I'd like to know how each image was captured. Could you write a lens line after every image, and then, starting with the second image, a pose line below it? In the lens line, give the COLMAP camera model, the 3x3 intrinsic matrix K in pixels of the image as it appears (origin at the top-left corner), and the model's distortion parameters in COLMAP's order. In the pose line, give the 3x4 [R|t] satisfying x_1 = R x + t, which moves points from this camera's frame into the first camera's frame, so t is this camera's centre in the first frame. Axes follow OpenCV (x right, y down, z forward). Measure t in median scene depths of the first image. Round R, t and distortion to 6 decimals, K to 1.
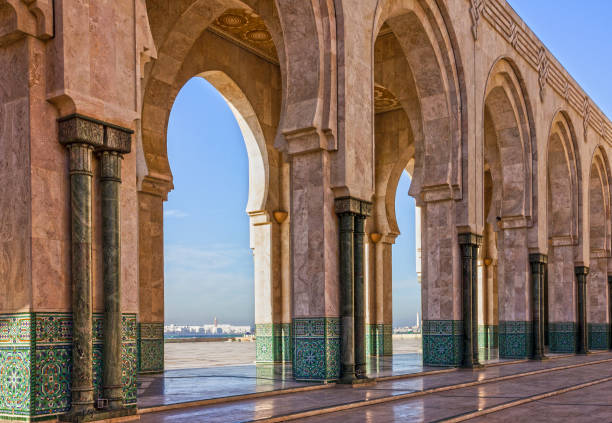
lens RADIAL K [[2031.9, 0, 276.6], [0, 2031.9, 217.7], [0, 0, 1]] dist [0.581734, 0.000000]
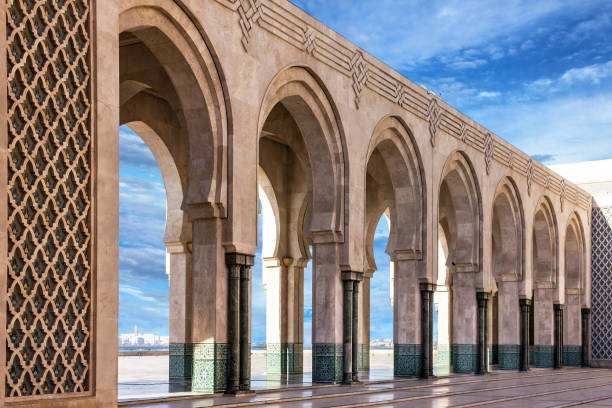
lens RADIAL K [[2528.6, 0, 317.6], [0, 2528.6, 178.8], [0, 0, 1]] dist [1.059948, 0.000000]
pose [[0.999065, 0.017779, 0.039414, -0.052477], [-0.017431, 0.999806, -0.009154, -0.046784], [-0.039569, 0.008459, 0.999181, -0.755374]]
